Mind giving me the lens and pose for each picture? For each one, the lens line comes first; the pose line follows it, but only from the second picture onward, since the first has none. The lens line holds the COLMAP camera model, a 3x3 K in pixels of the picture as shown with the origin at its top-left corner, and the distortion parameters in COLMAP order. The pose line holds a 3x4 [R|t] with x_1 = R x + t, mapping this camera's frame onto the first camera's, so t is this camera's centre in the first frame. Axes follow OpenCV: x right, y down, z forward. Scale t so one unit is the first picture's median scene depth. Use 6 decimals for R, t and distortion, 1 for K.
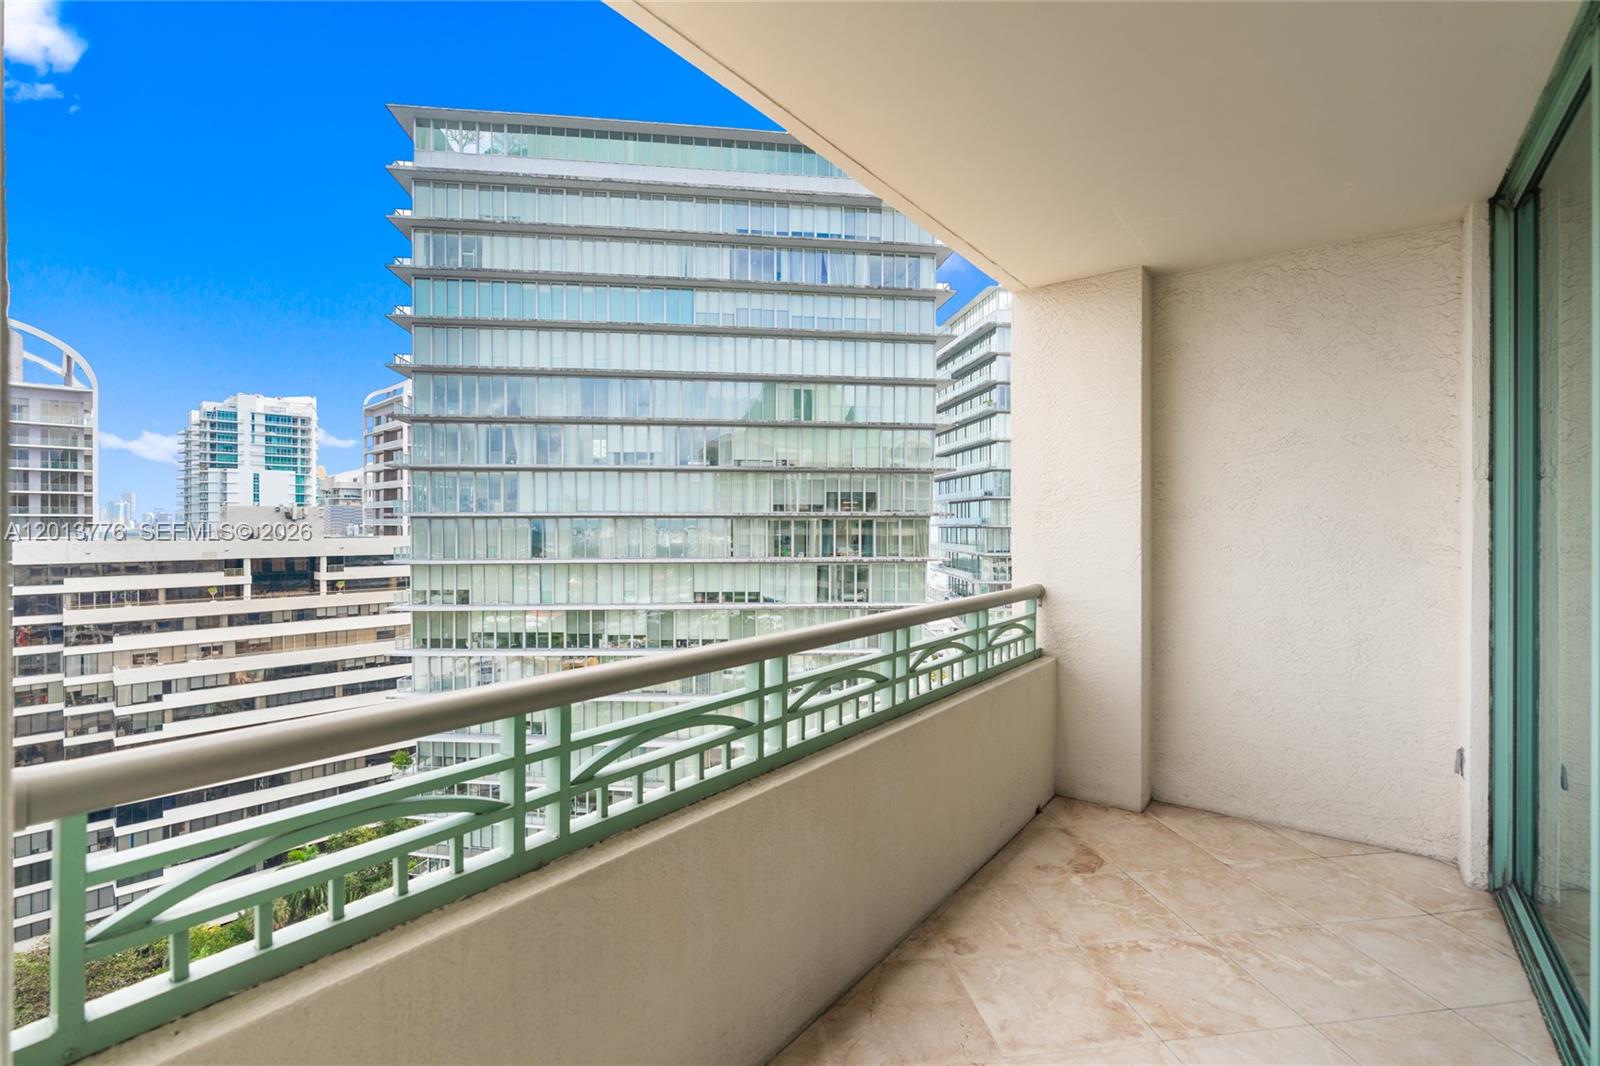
lens RADIAL K [[727.7, 0, 798.7], [0, 727.7, 499.1], [0, 0, 1]] dist [-0.008972, 0.004414]
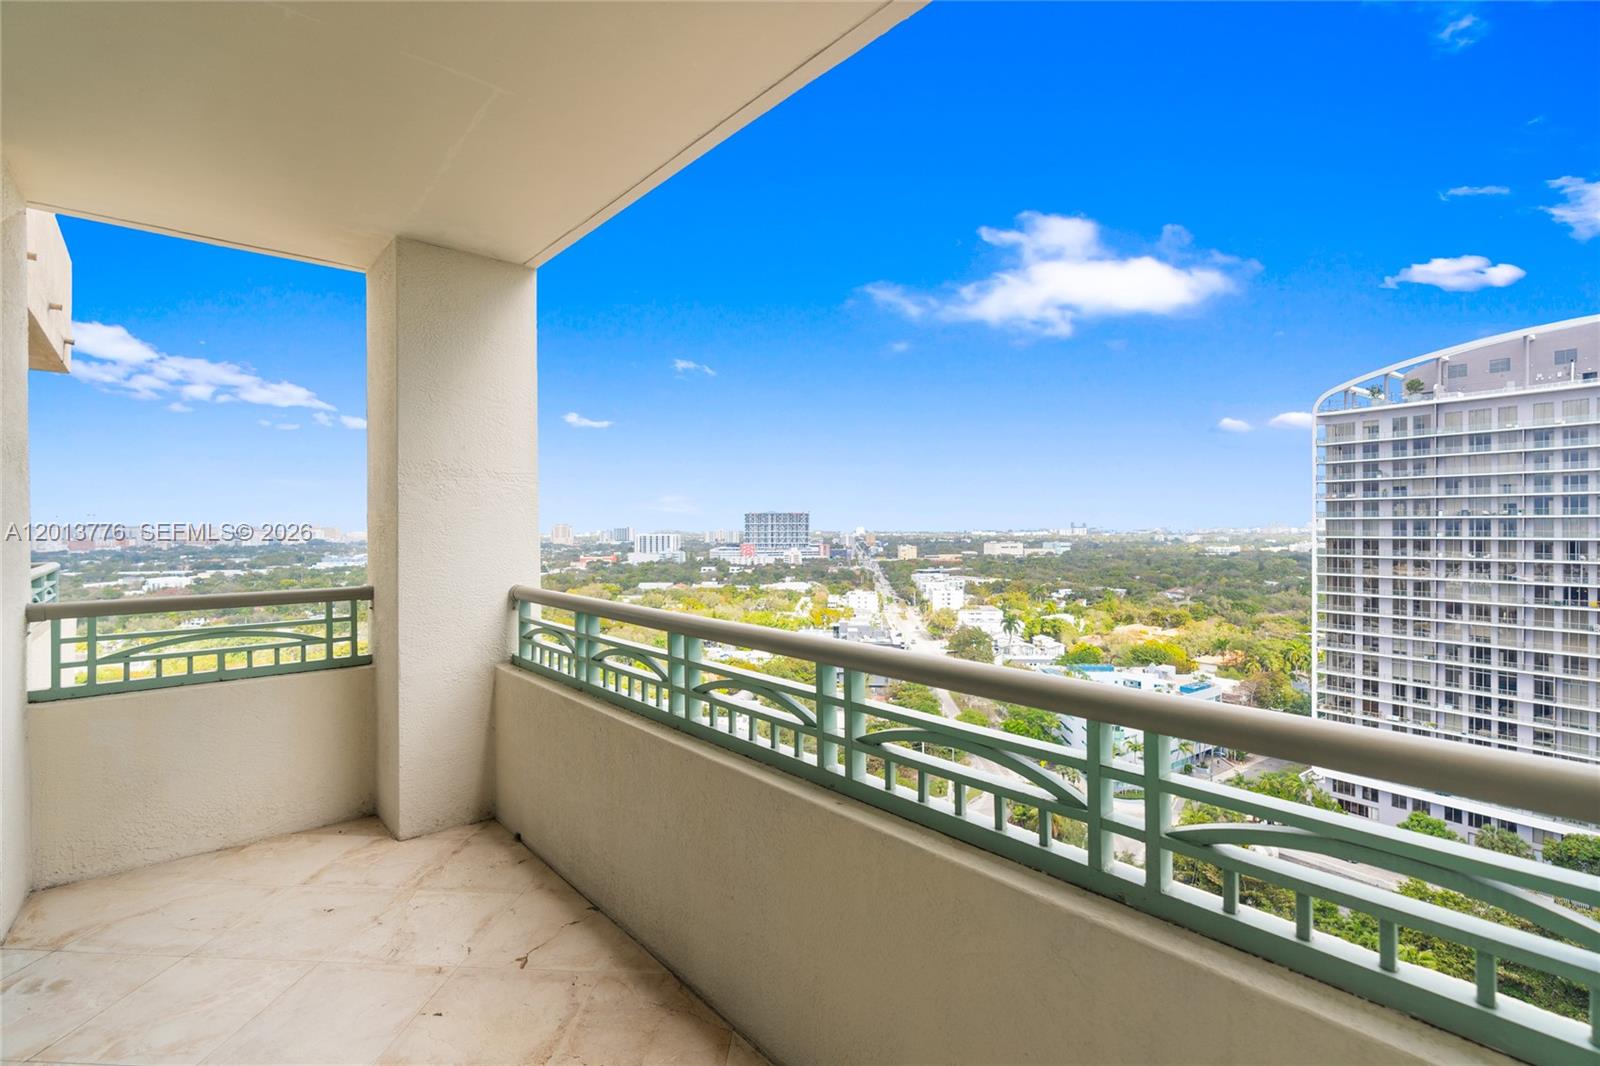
lens RADIAL K [[727.7, 0, 803.1], [0, 727.7, 530.5], [0, 0, 1]] dist [-0.008972, 0.004414]
pose [[-0.193930, 0.005243, -0.981001, 0.711594], [0.035276, 0.999376, -0.001632, 0.047772], [0.980381, -0.034922, -0.193994, 0.973987]]
